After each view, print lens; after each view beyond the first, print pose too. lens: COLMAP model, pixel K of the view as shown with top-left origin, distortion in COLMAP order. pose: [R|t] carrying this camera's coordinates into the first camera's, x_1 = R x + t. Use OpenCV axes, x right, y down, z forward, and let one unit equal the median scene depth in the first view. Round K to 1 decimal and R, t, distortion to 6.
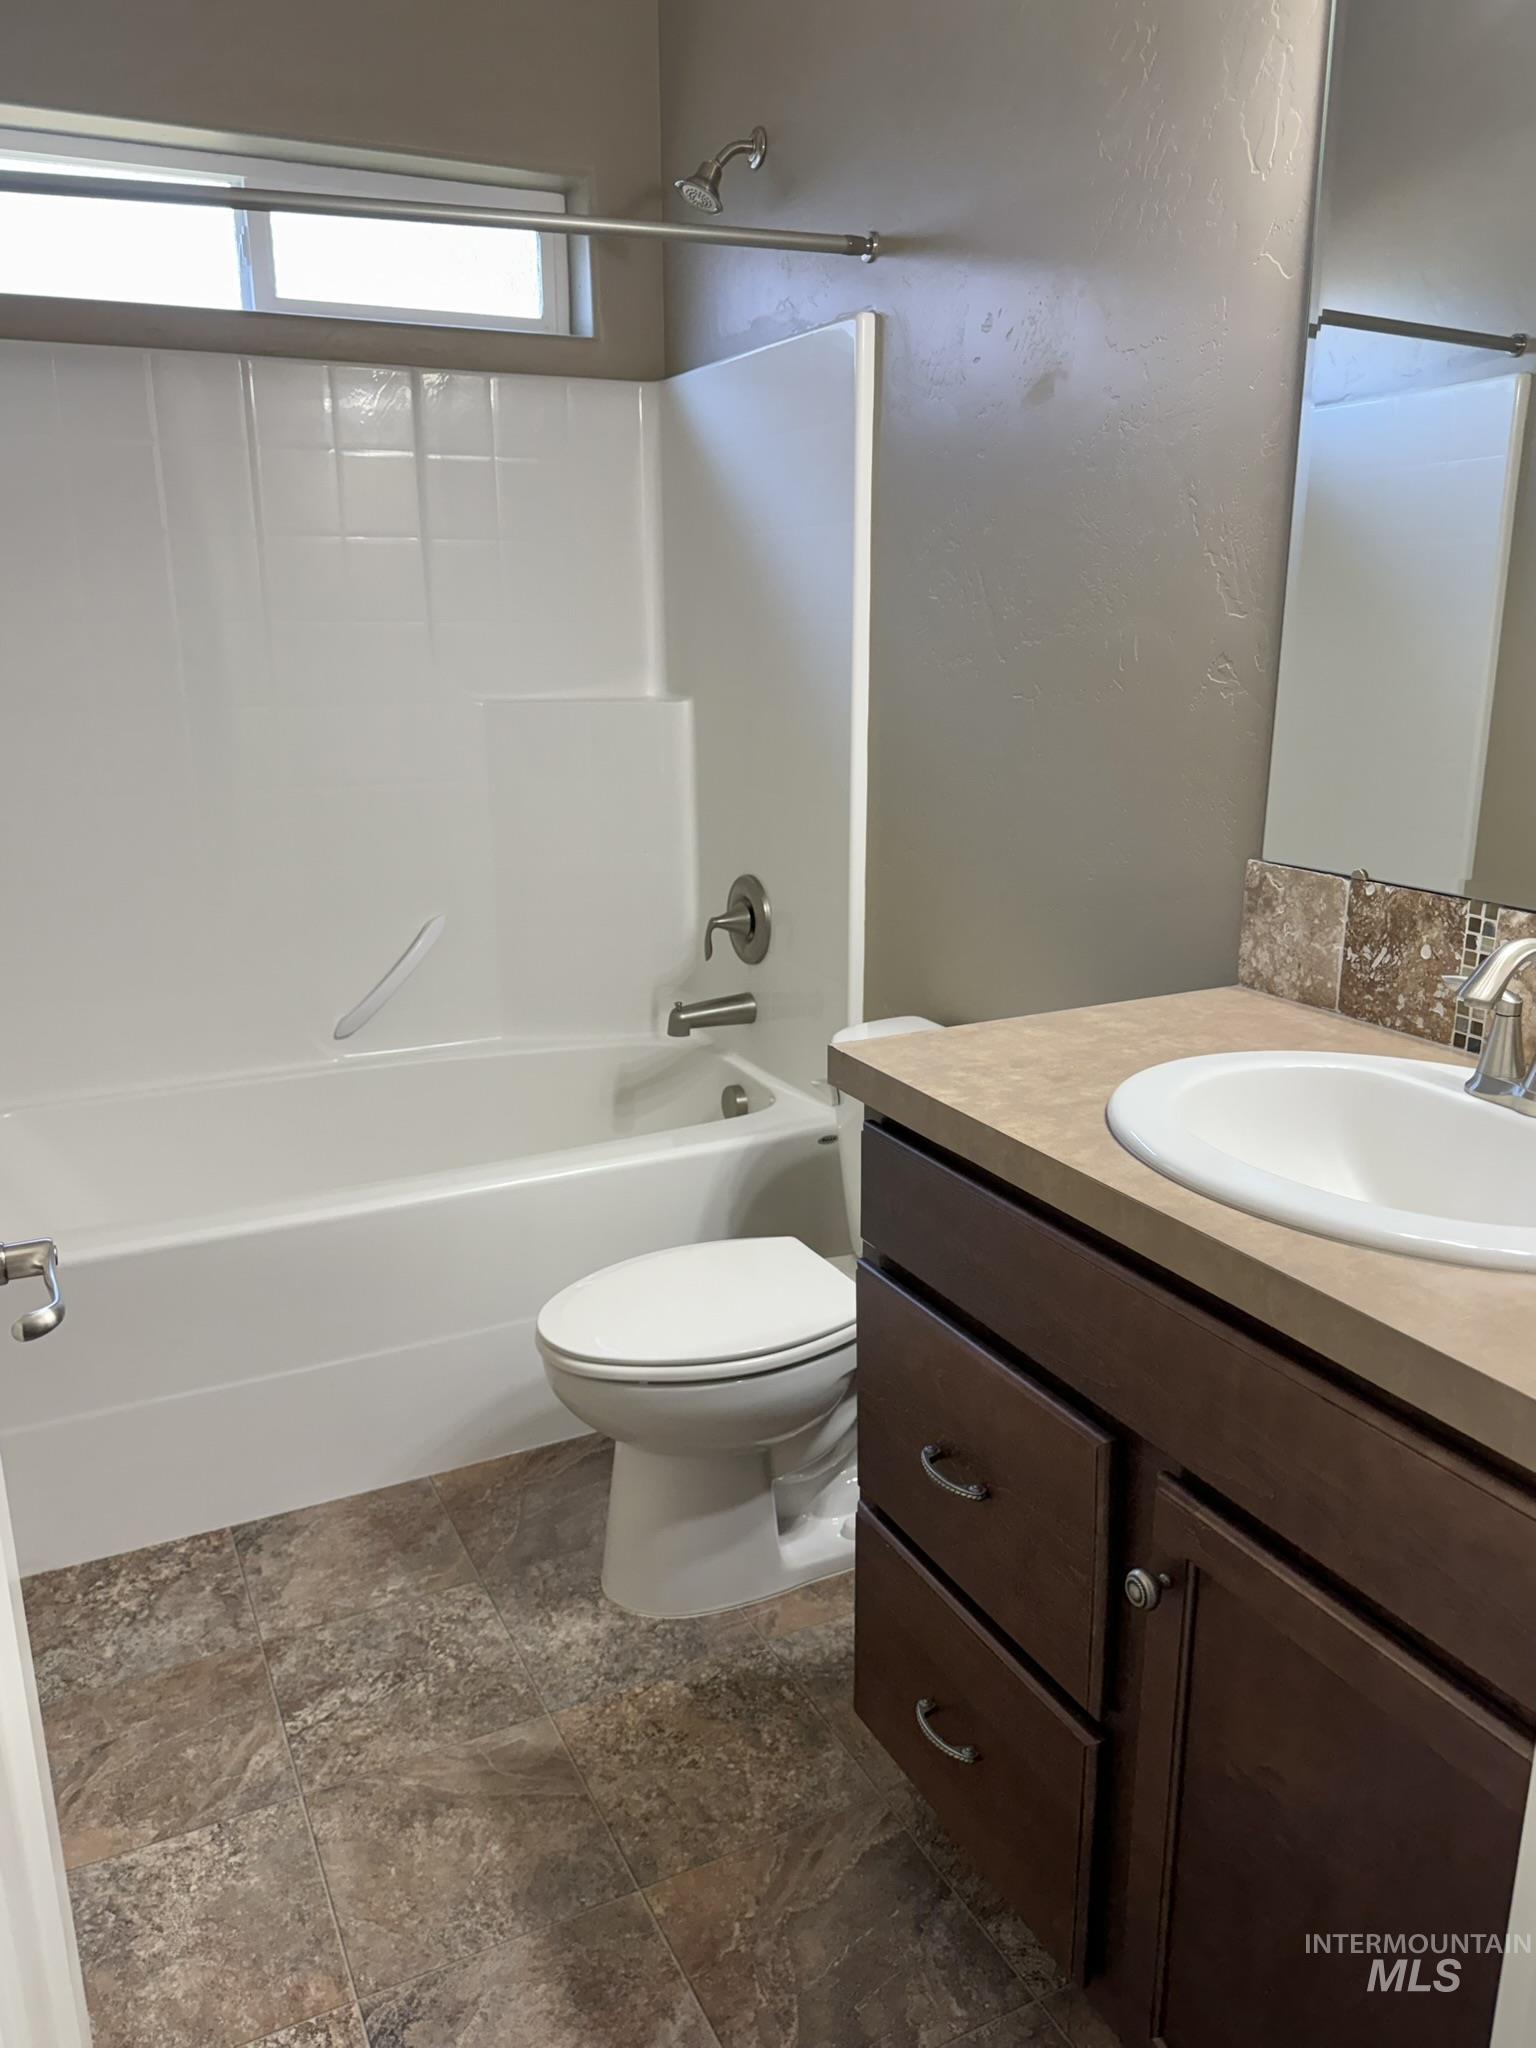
lens RADIAL K [[1490.2, 0, 768.0], [0, 1490.2, 1024.0], [0, 0, 1]] dist [0.001139, -0.000153]
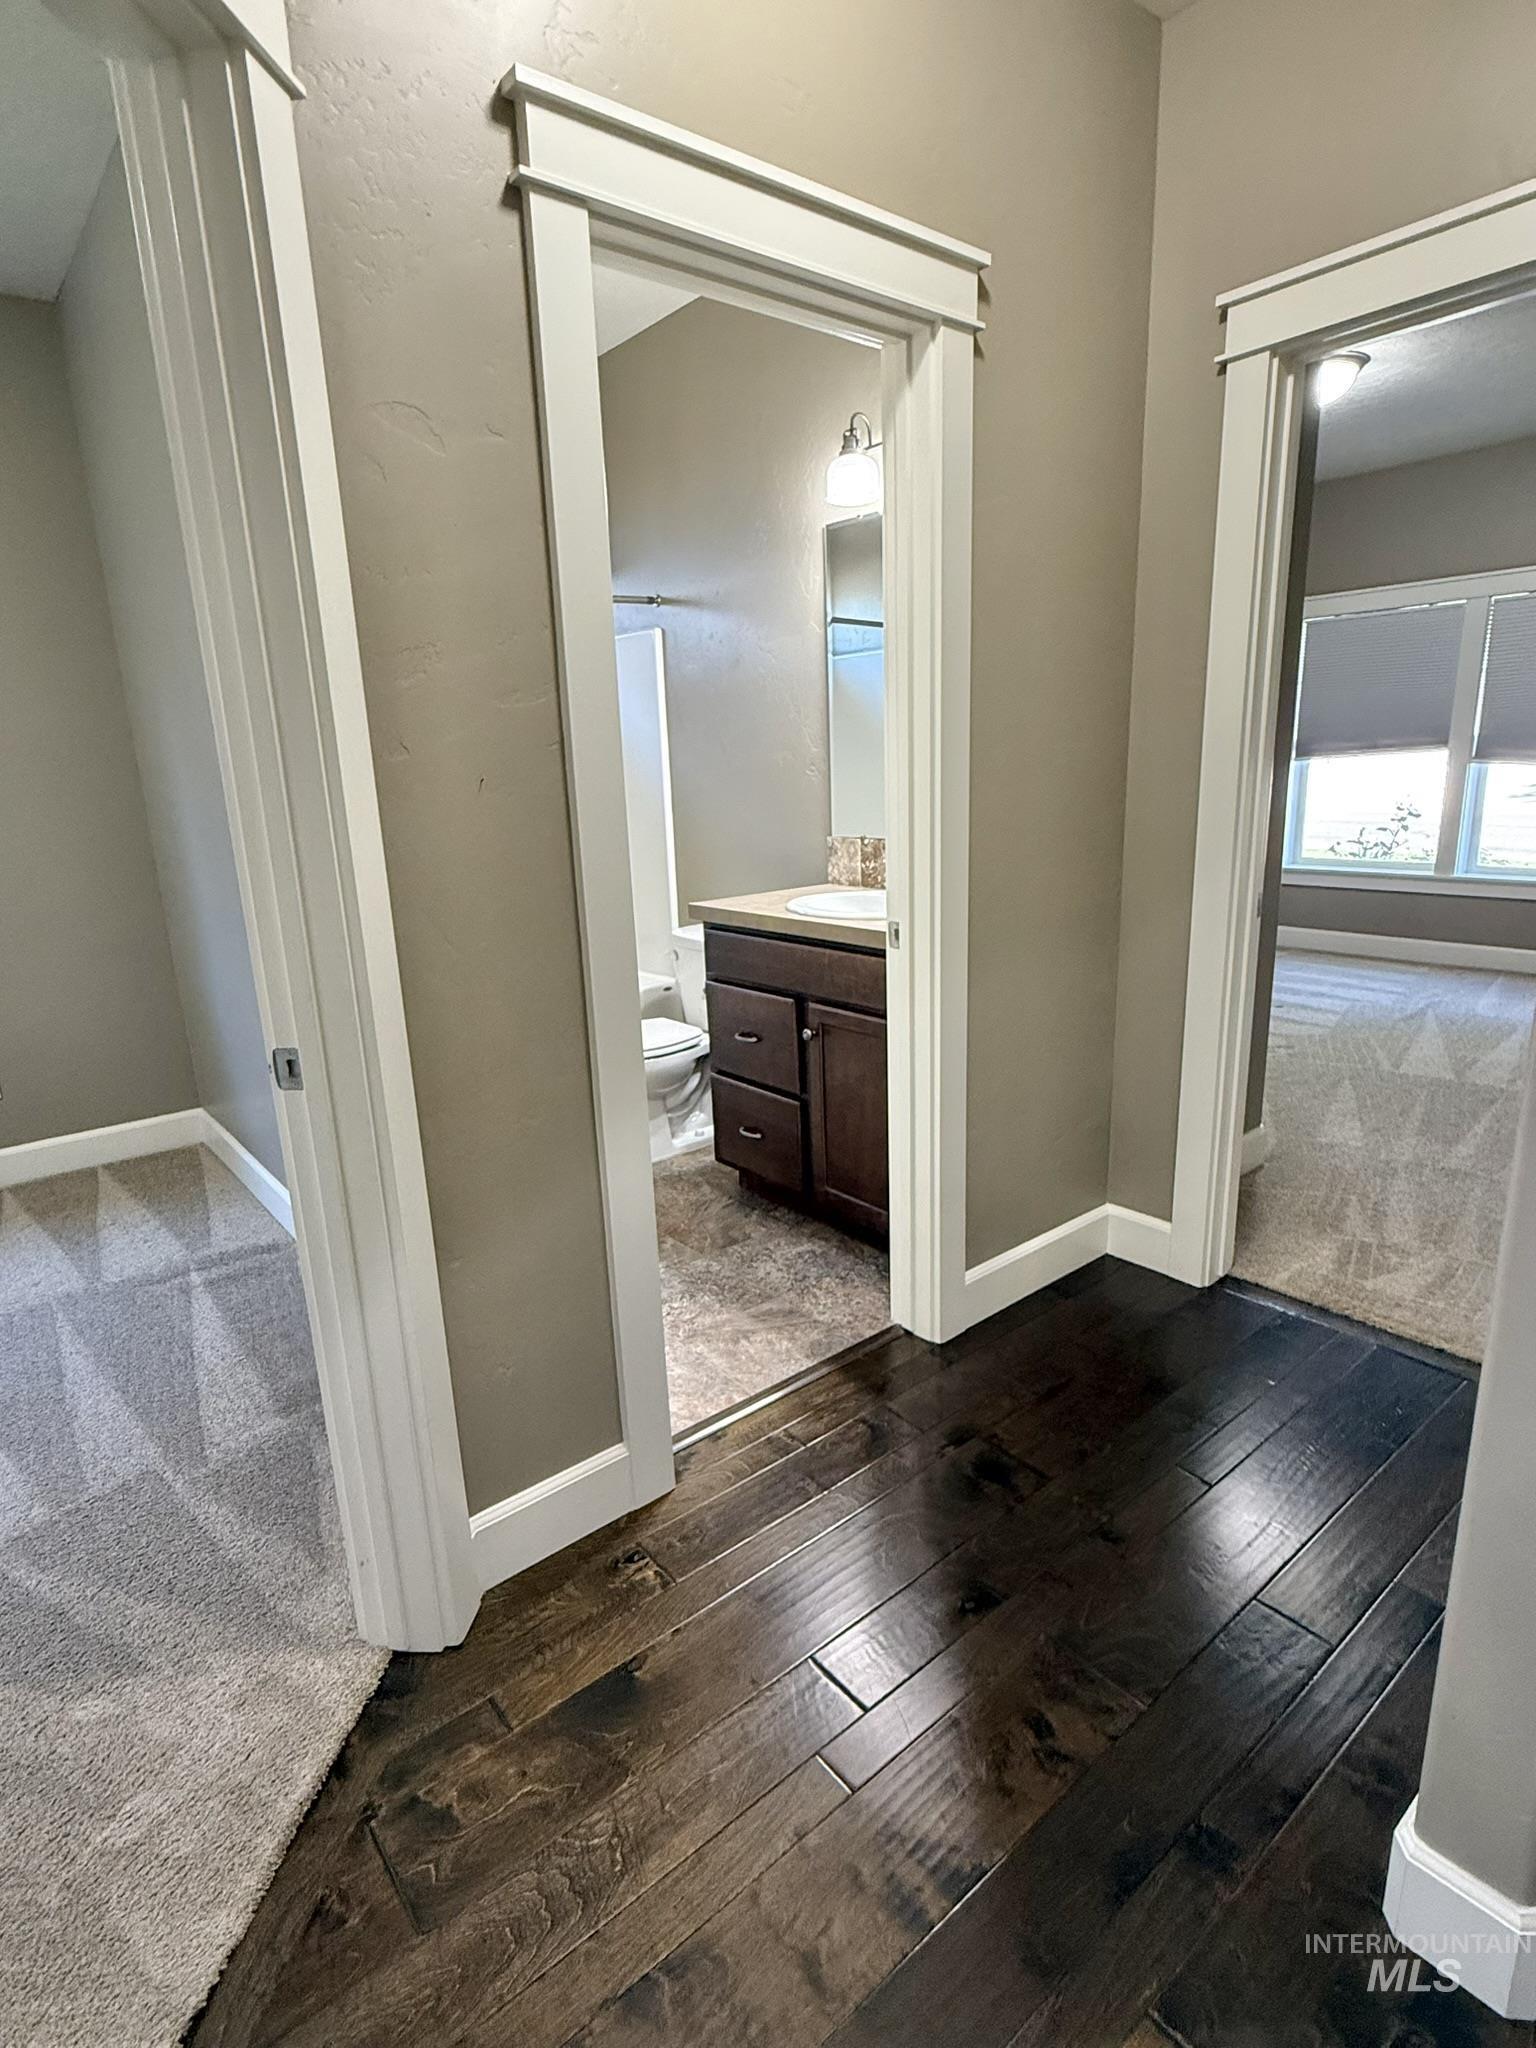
lens RADIAL K [[1060.5, 0, 768.0], [0, 1060.5, 1024.0], [0, 0, 1]] dist [0.000183, -0.000005]
pose [[0.974772, -0.084482, 0.206599, -0.230544], [0.089324, 0.995901, -0.014205, 0.262269], [-0.204552, 0.032301, 0.978323, -0.928097]]
